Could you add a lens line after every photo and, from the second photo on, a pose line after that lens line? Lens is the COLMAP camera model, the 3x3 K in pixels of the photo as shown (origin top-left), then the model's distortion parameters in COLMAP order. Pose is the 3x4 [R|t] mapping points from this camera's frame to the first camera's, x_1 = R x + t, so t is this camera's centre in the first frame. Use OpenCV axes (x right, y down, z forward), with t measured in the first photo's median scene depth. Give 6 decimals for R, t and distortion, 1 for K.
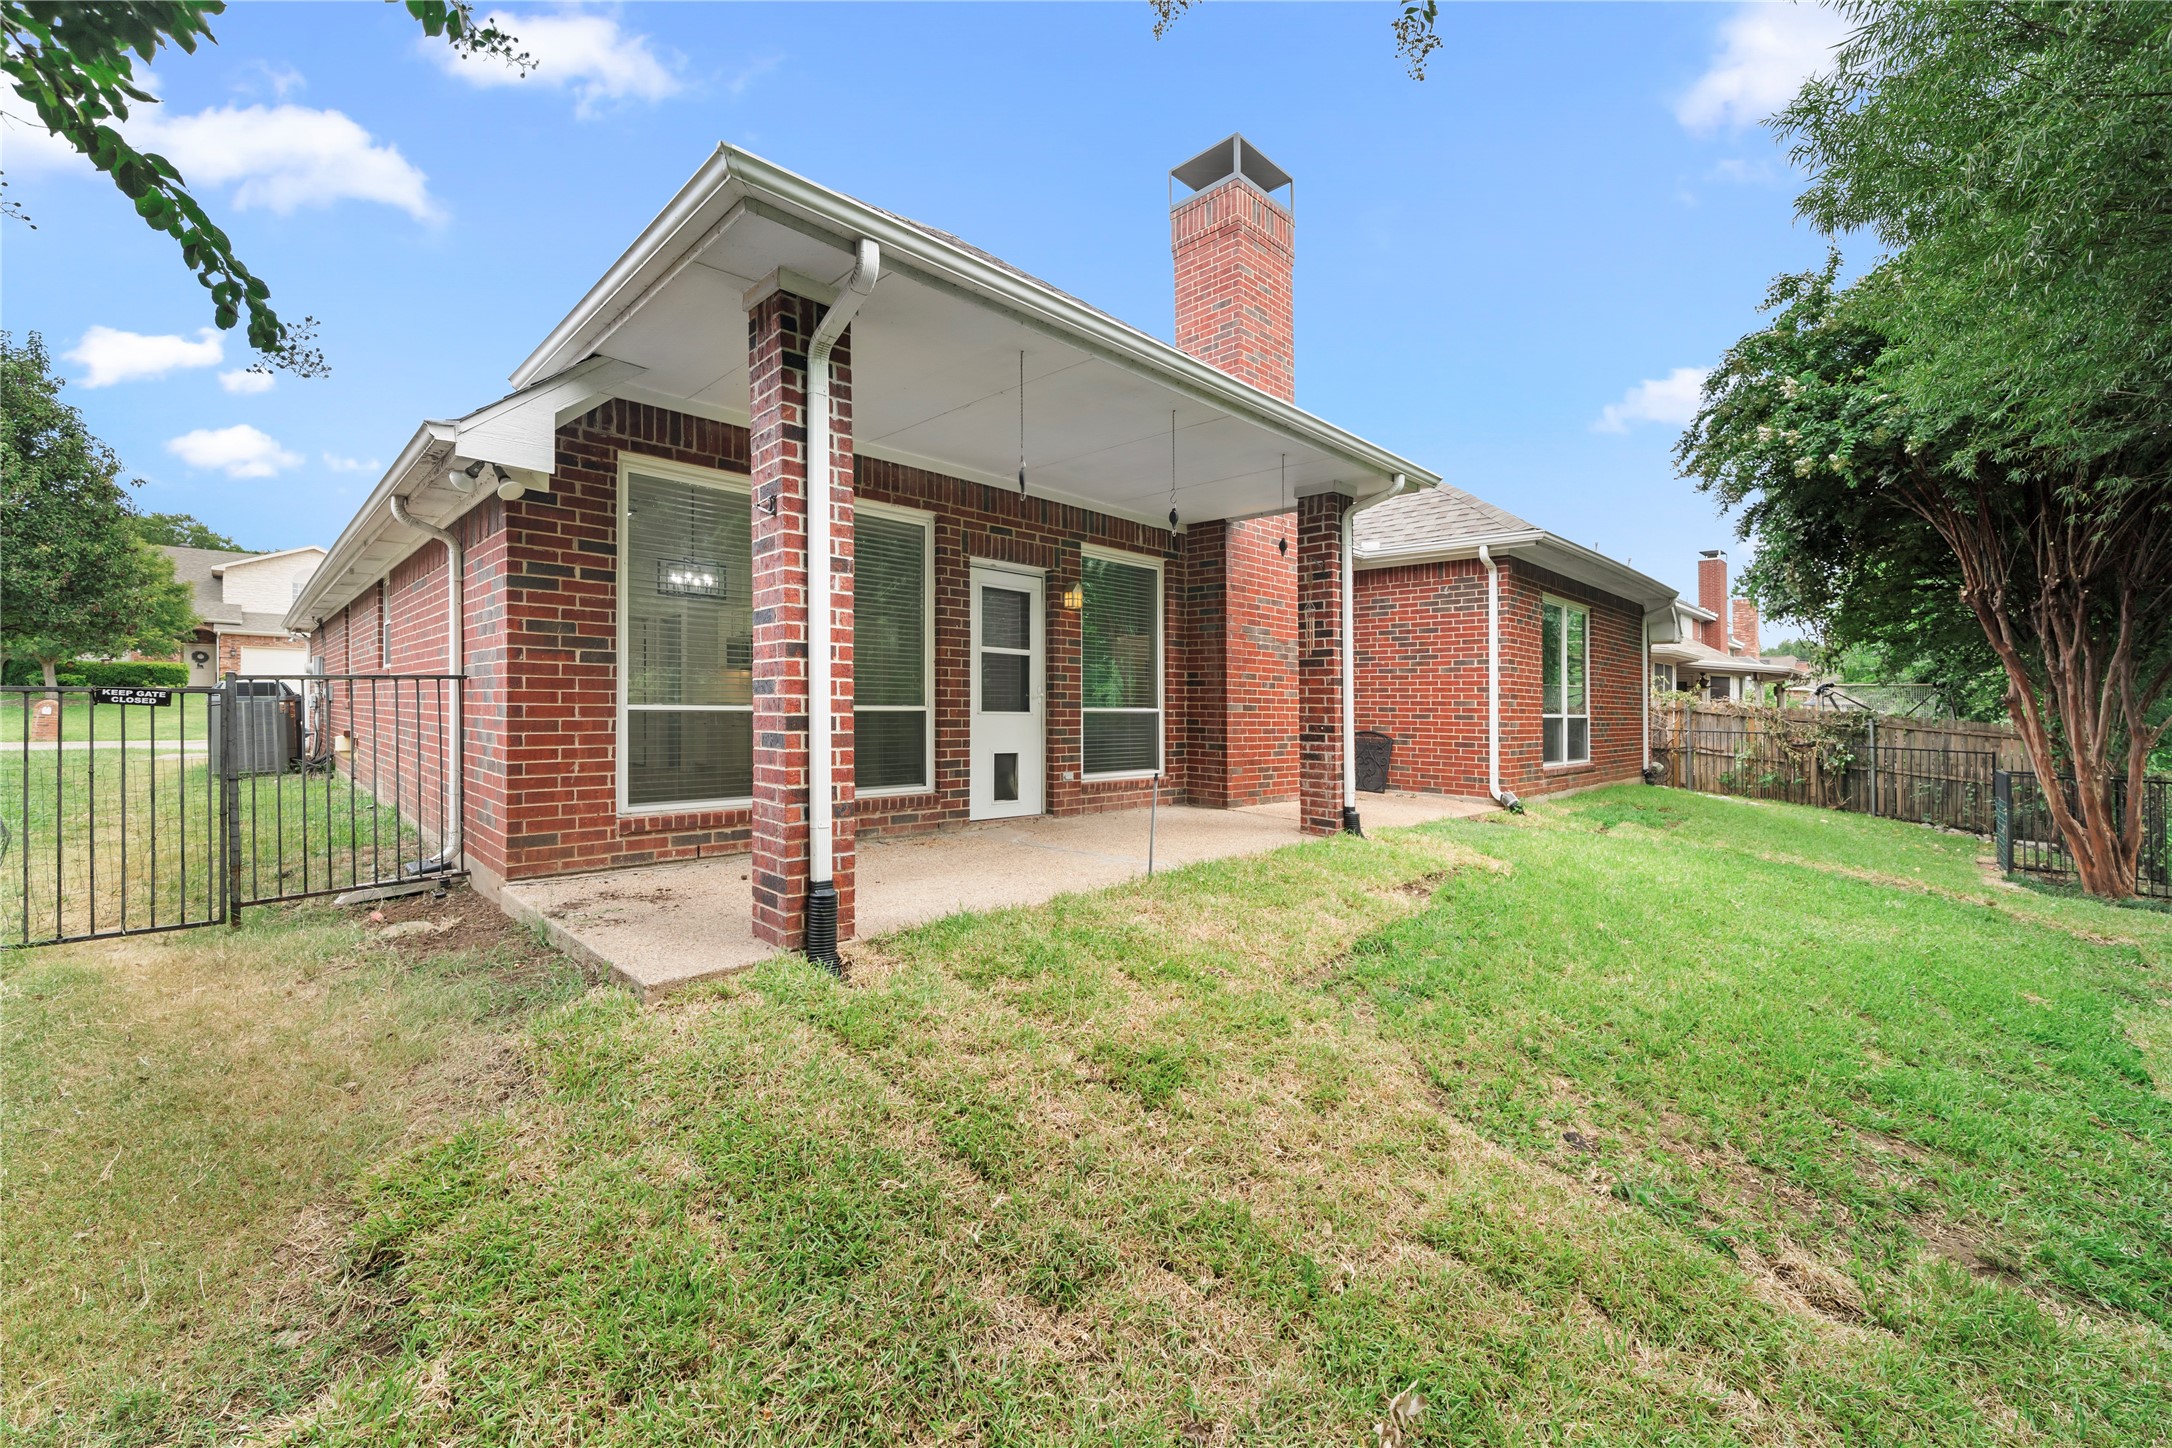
lens RADIAL K [[849.6, 0, 1083.4], [0, 849.6, 713.0], [0, 0, 1]] dist [0.001959, 0.000229]
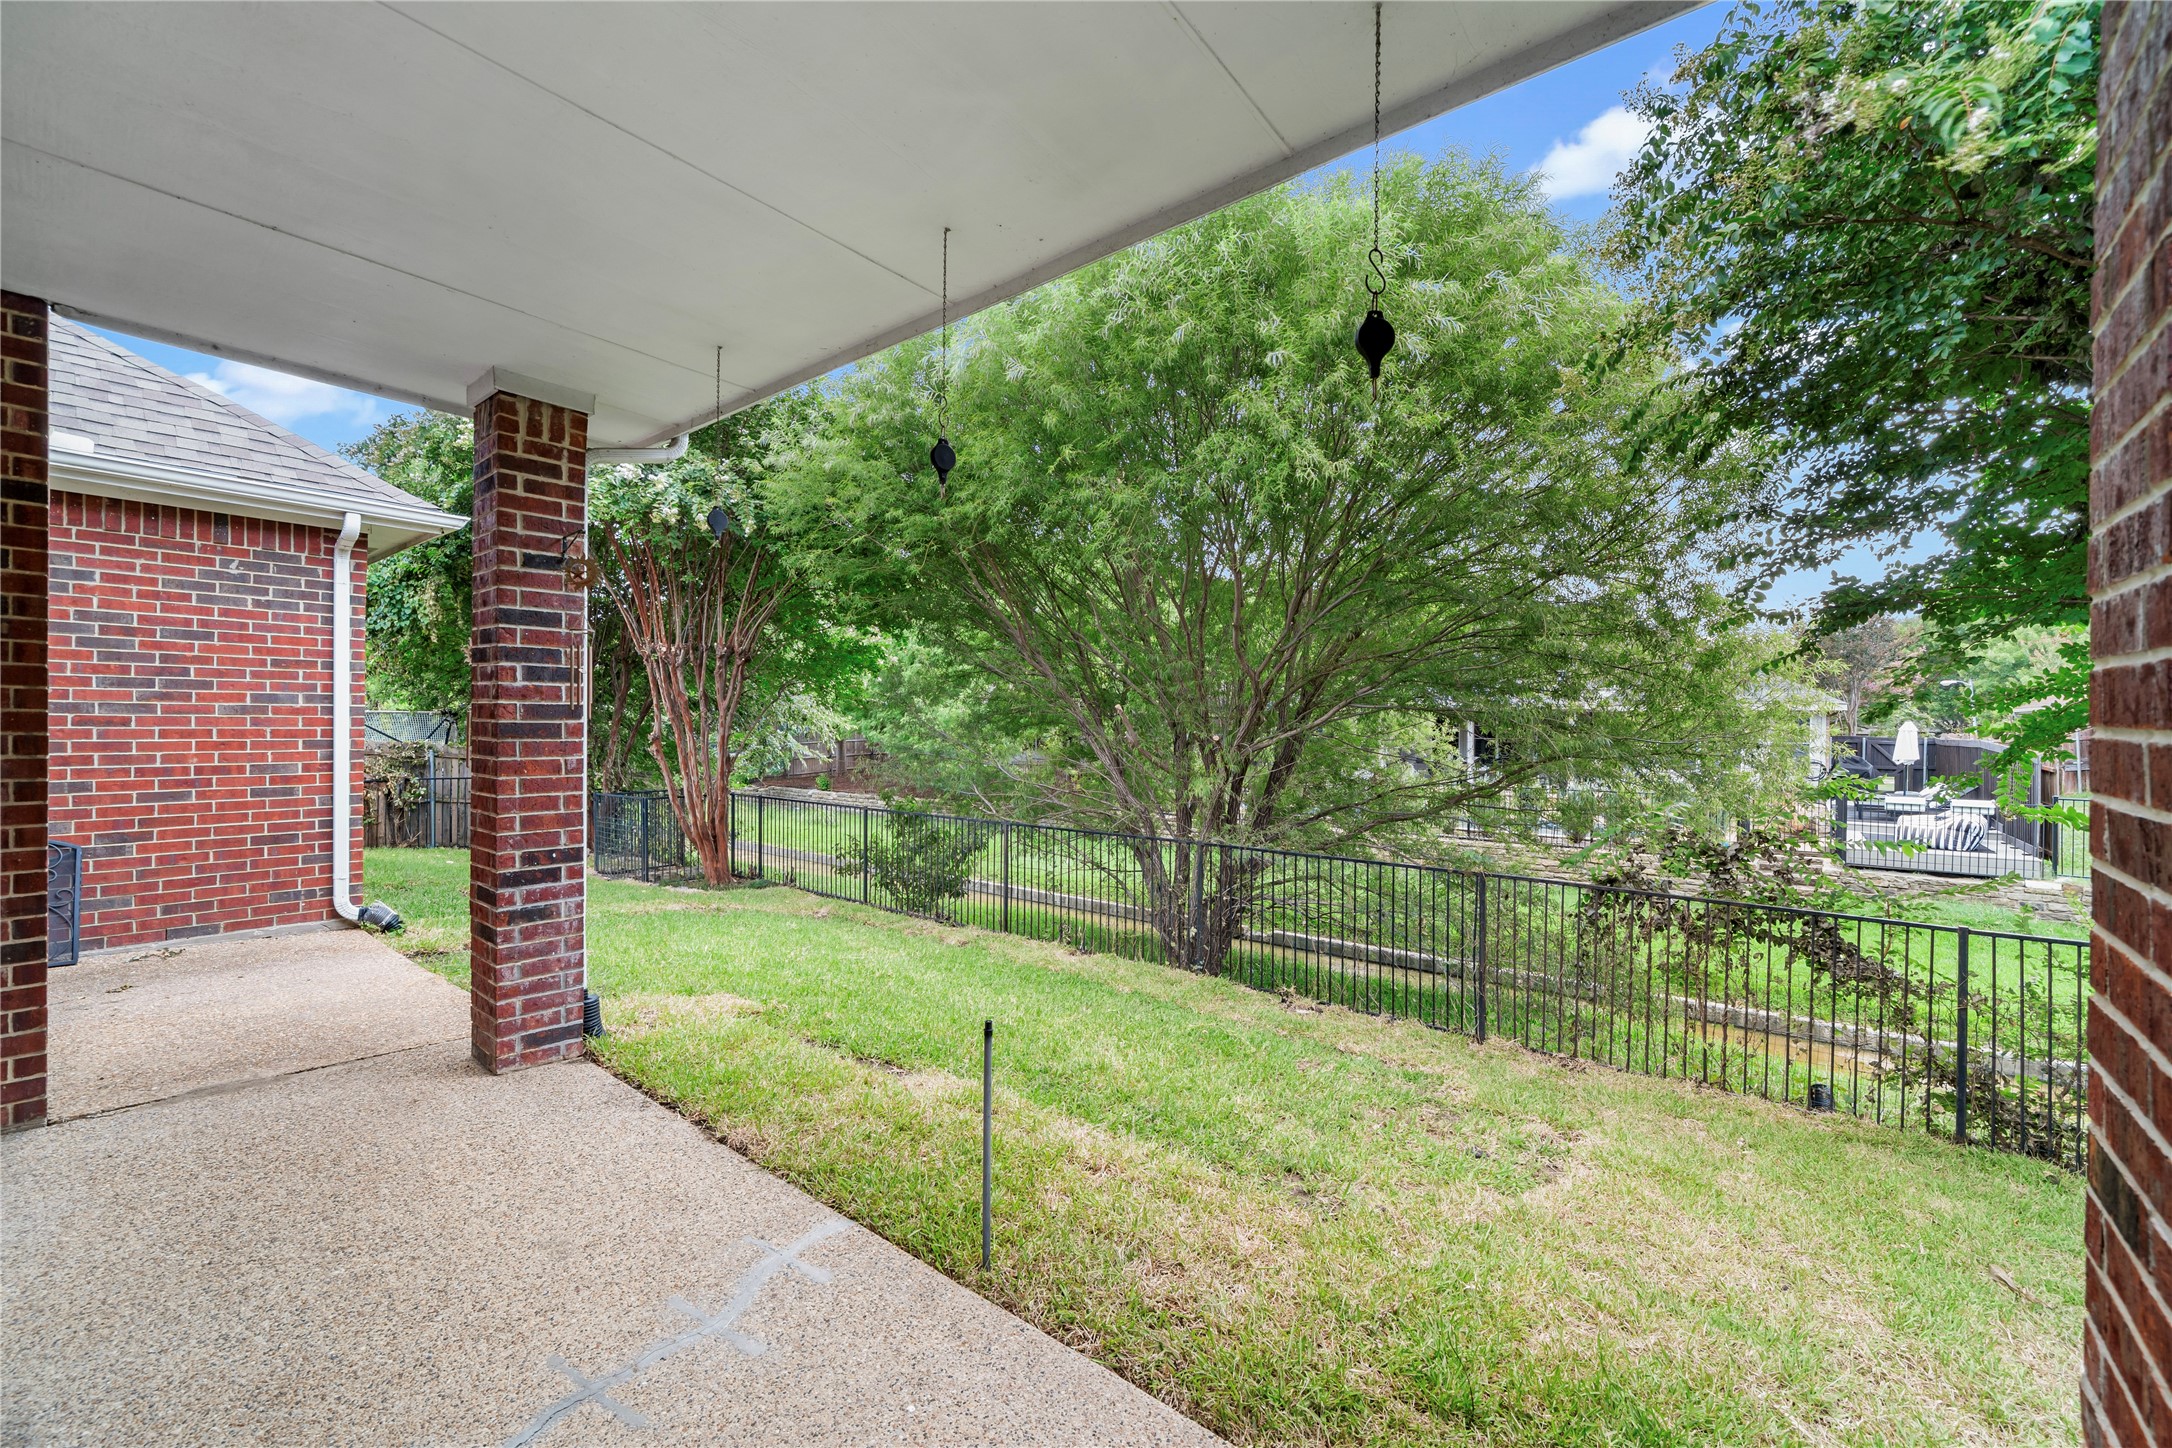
lens RADIAL K [[858.9, 0, 1082.9], [0, 858.9, 720.7], [0, 0, 1]] dist [0.000503, 0.000018]
pose [[-0.097623, -0.008317, 0.995189, -0.132761], [0.002225, 0.999961, 0.008575, -0.033121], [-0.995221, 0.003052, -0.097601, 0.350416]]
